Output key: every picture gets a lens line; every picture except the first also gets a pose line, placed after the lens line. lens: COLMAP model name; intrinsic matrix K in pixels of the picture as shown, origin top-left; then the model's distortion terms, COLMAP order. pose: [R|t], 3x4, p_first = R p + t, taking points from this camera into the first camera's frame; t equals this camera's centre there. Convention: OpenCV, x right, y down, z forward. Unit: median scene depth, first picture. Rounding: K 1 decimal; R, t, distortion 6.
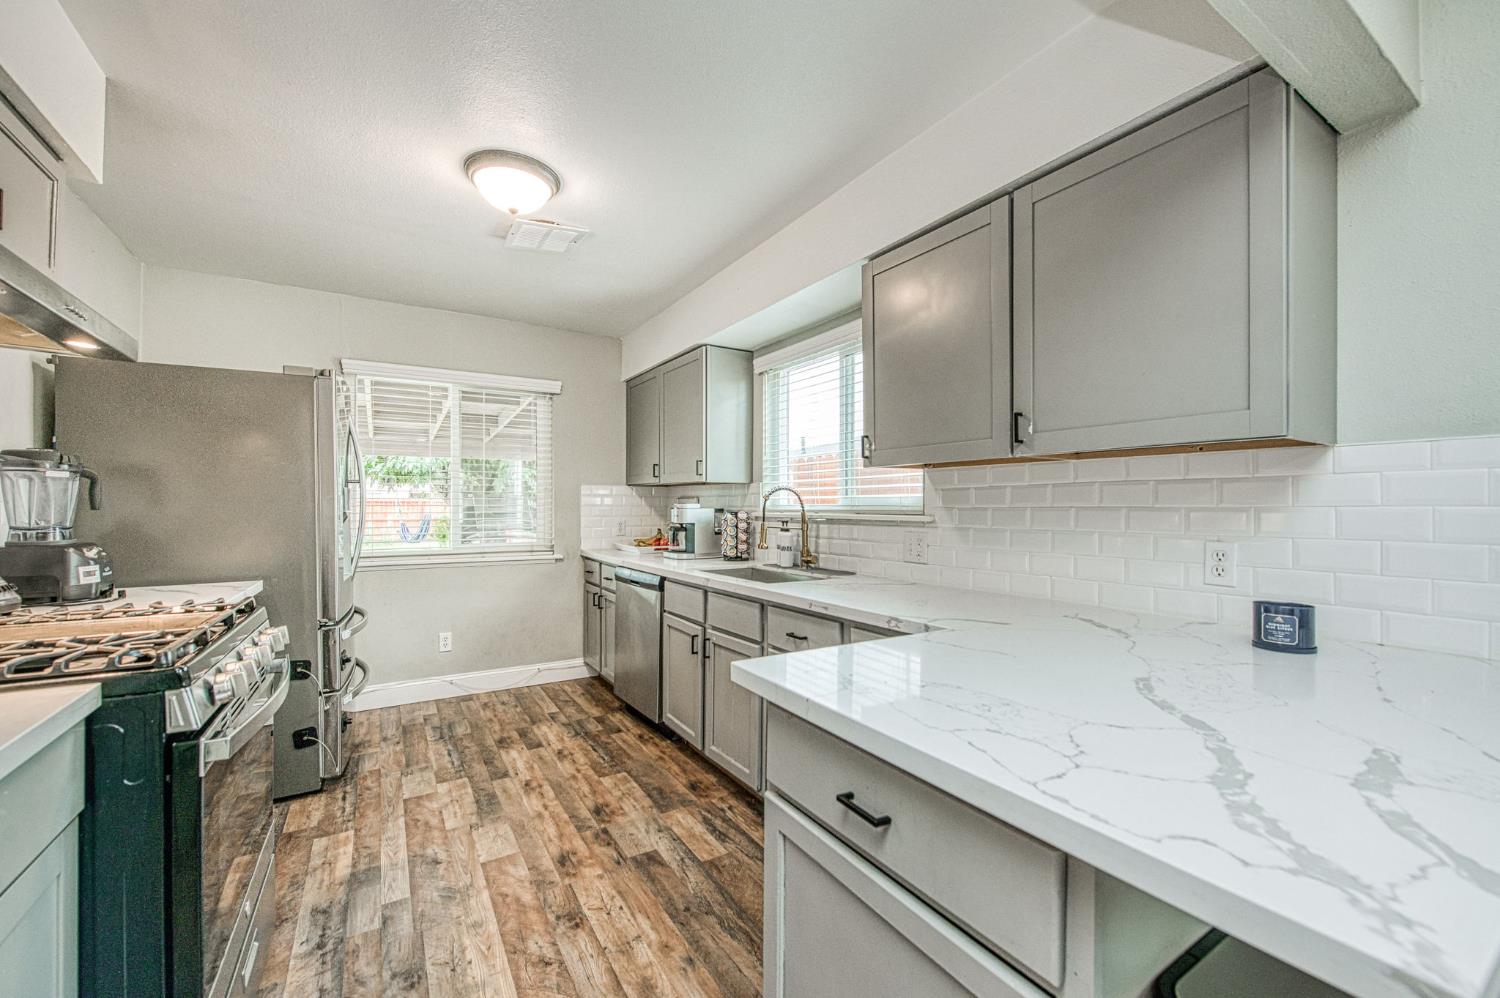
lens RADIAL K [[594.7, 0, 746.6], [0, 594.7, 506.0], [0, 0, 1]] dist [0.002631, -0.000209]
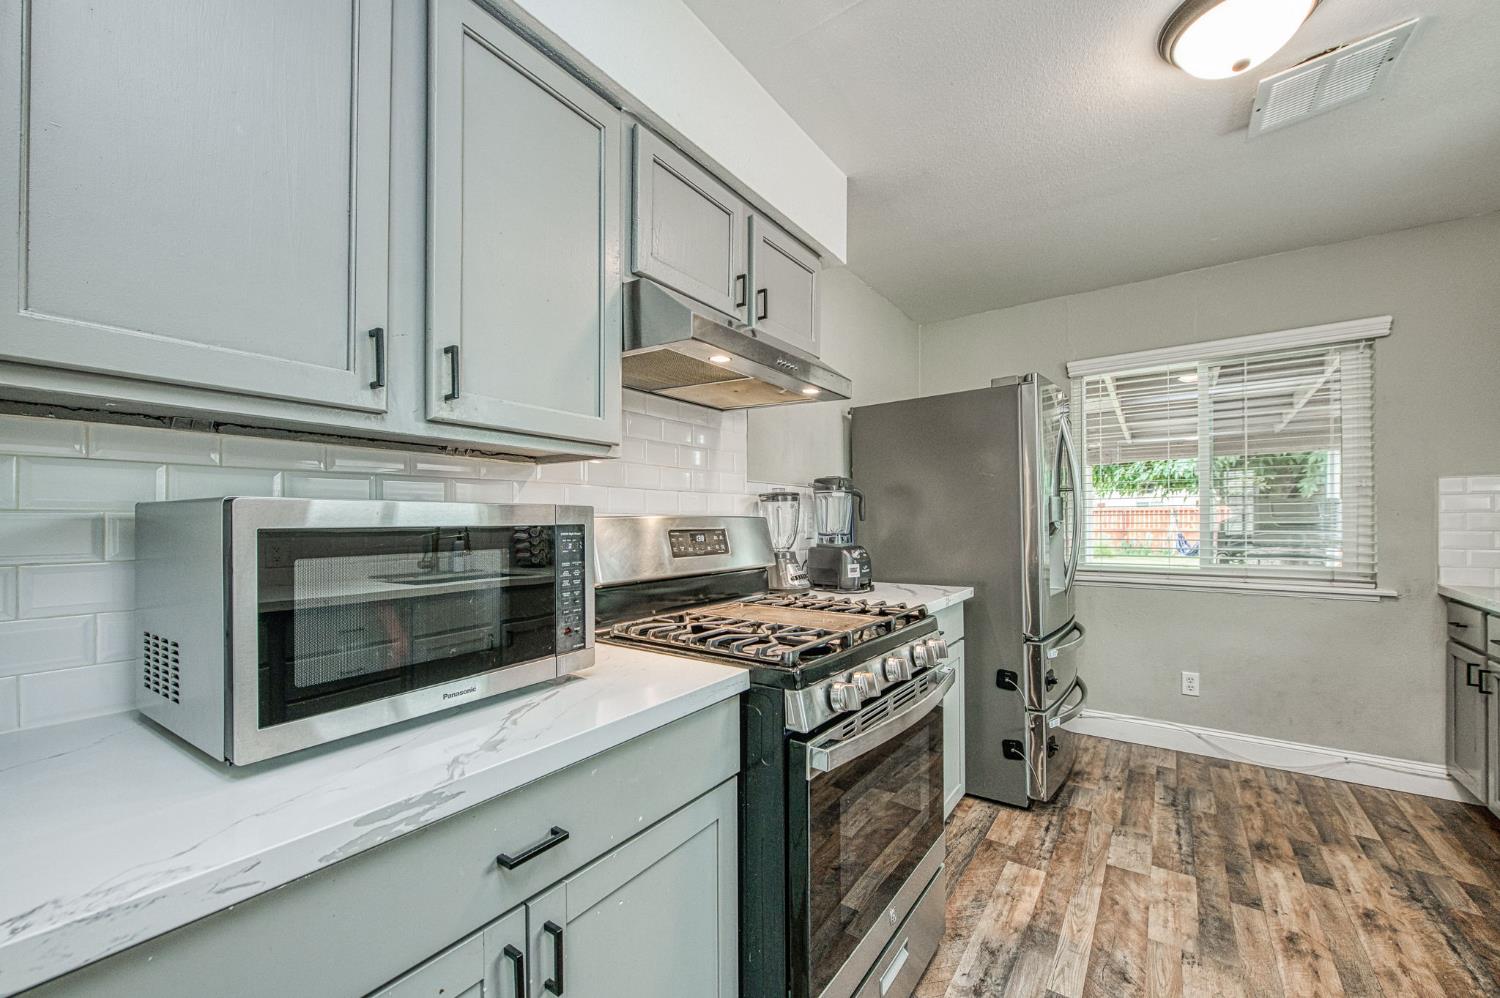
lens RADIAL K [[590.5, 0, 748.3], [0, 590.5, 520.5], [0, 0, 1]] dist [-0.002659, -0.000711]
pose [[0.389202, -0.001869, -0.921151, -0.004802], [0.009281, 0.999955, 0.001893, 0.000657], [0.921106, -0.009286, 0.389201, 0.178765]]
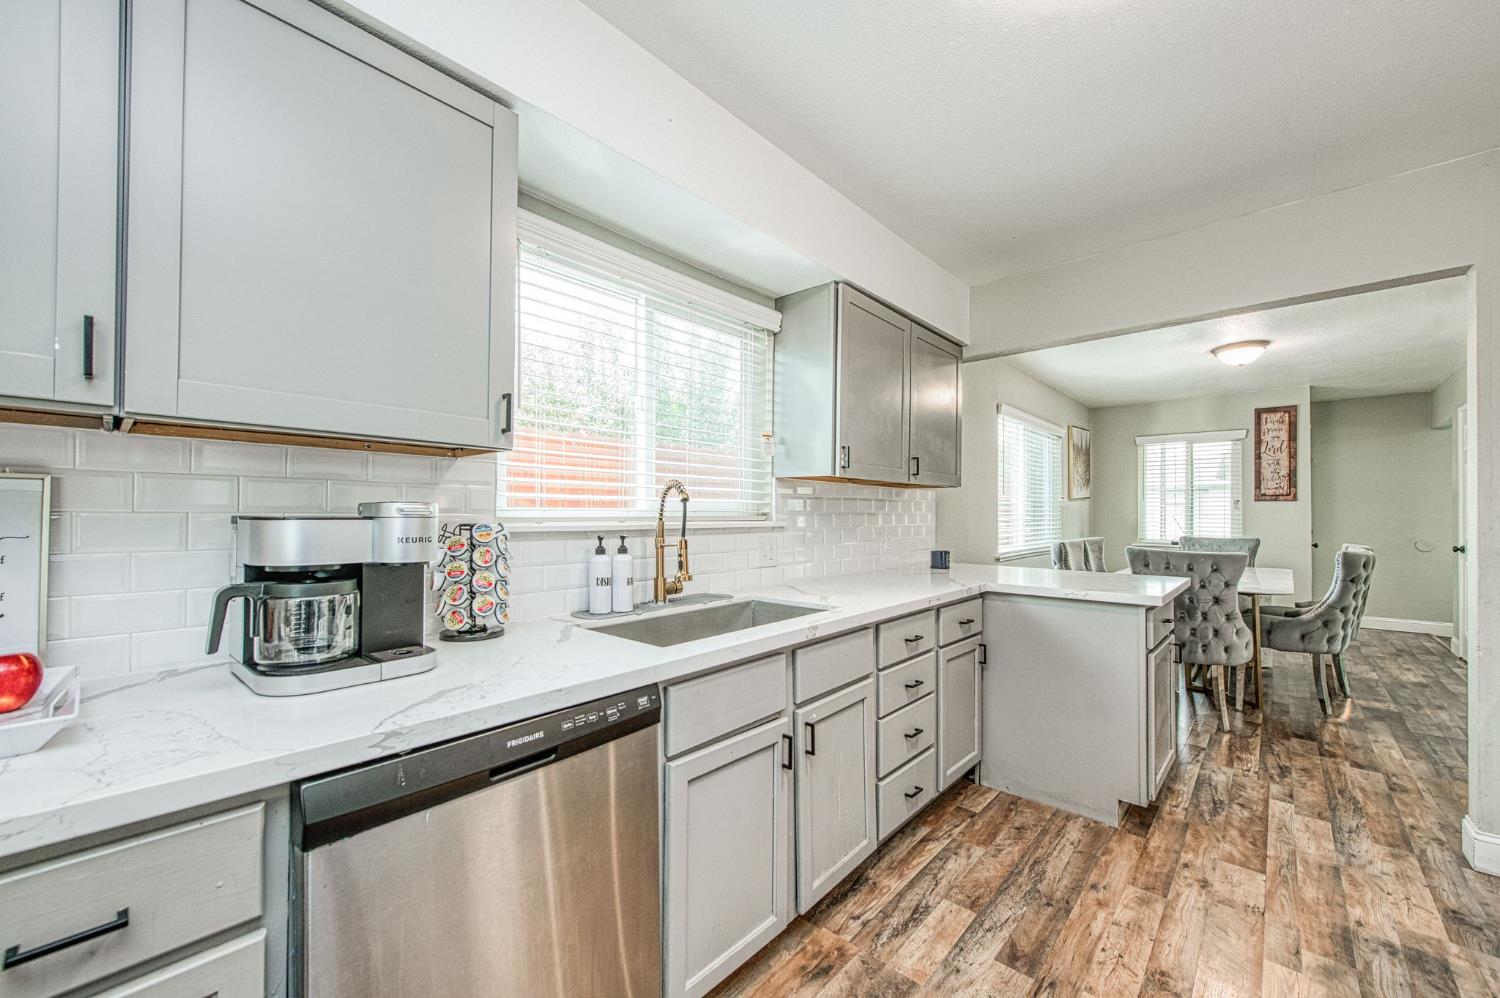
lens RADIAL K [[588.0, 0, 749.3], [0, 588.0, 510.1], [0, 0, 1]] dist [0.002339, 0.000130]
pose [[-0.282448, 0.003976, 0.959274, -0.560083], [-0.006850, 0.999958, -0.006161, 0.001810], [-0.959258, -0.008311, -0.282409, 1.073107]]
